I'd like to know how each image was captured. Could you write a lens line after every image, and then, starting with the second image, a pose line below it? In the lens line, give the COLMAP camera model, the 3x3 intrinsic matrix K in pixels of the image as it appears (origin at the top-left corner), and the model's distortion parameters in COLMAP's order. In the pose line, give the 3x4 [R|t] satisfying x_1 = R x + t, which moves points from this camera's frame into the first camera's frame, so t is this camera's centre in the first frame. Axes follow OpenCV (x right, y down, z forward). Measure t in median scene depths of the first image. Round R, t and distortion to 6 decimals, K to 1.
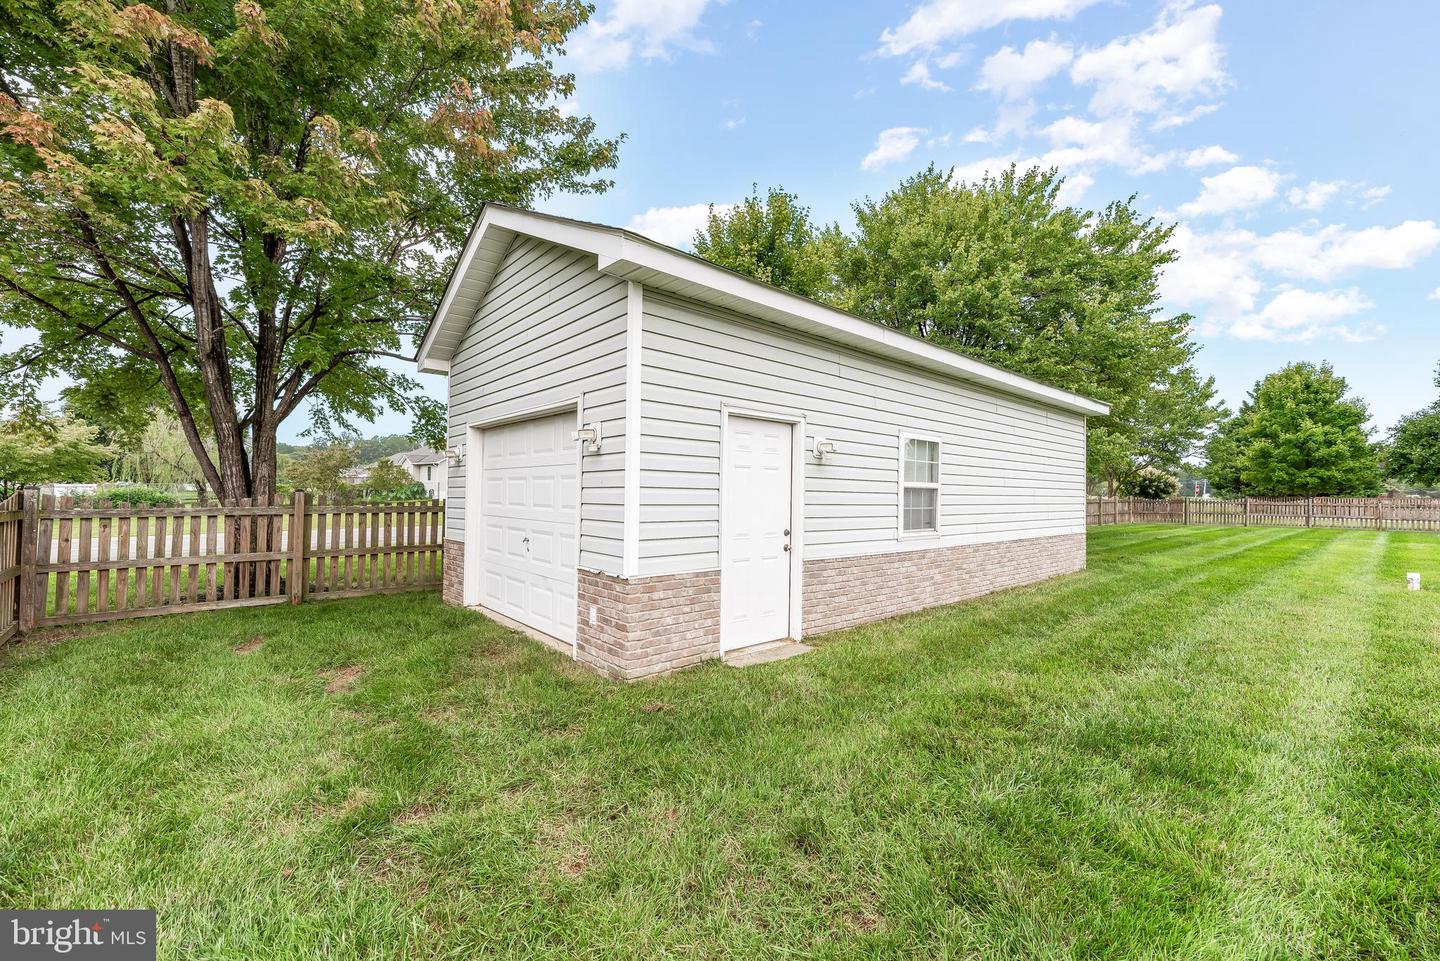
lens RADIAL K [[590.9, 0, 718.8], [0, 590.9, 482.3], [0, 0, 1]] dist [0.000630, 0.000188]
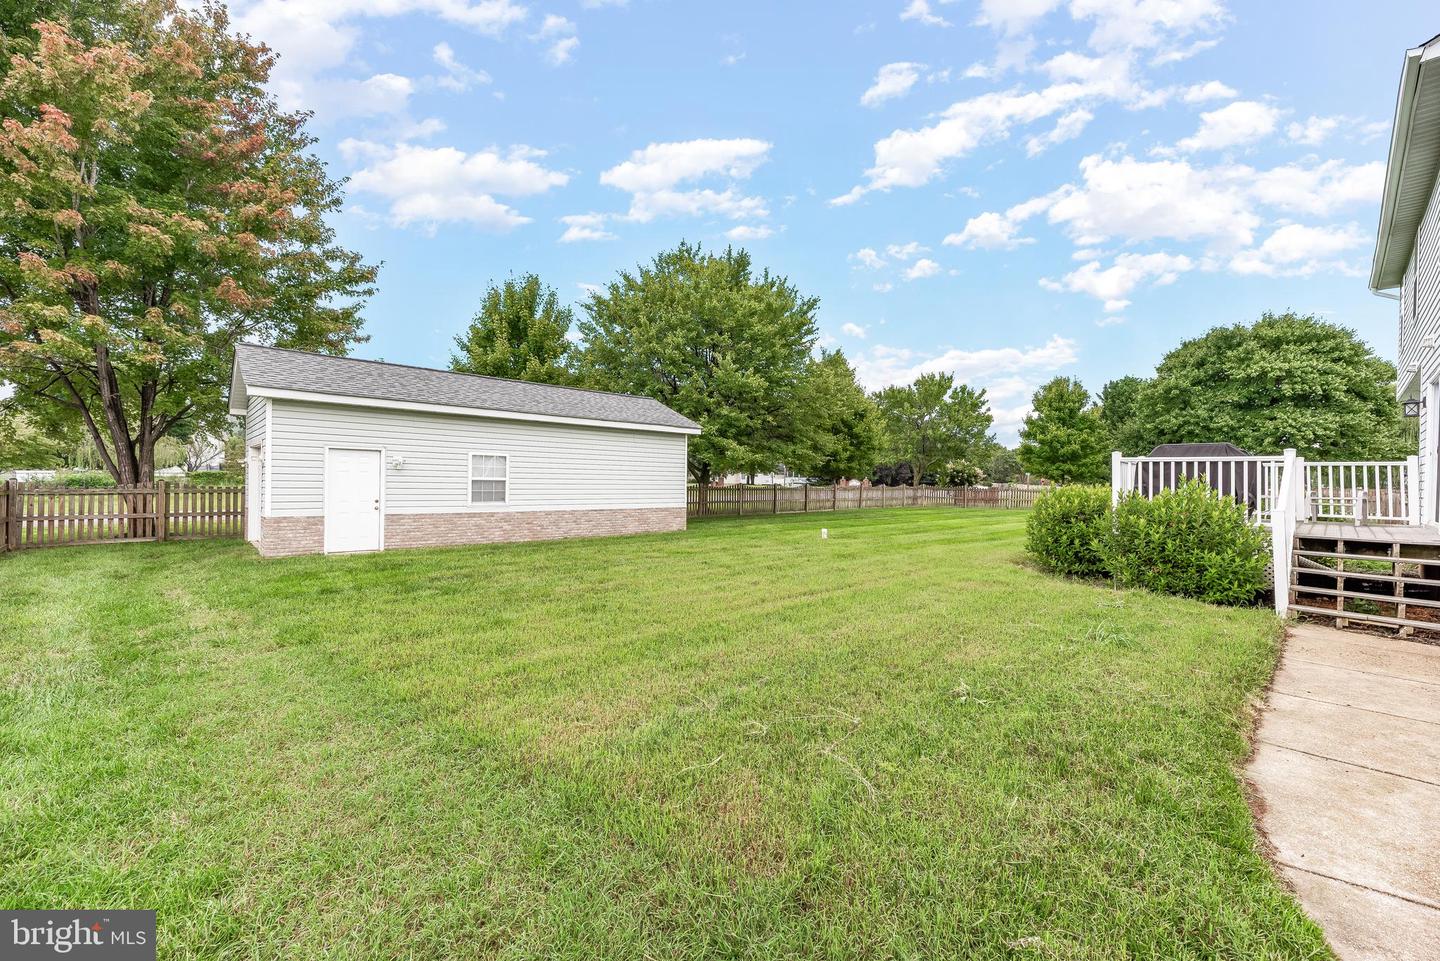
lens RADIAL K [[590.9, 0, 719.4], [0, 590.9, 479.5], [0, 0, 1]] dist [0.000630, 0.000188]
pose [[0.999522, 0.003976, 0.030649, 0.948046], [-0.004501, 0.999844, 0.017087, -0.026729], [-0.030576, -0.017216, 0.999384, -0.873106]]
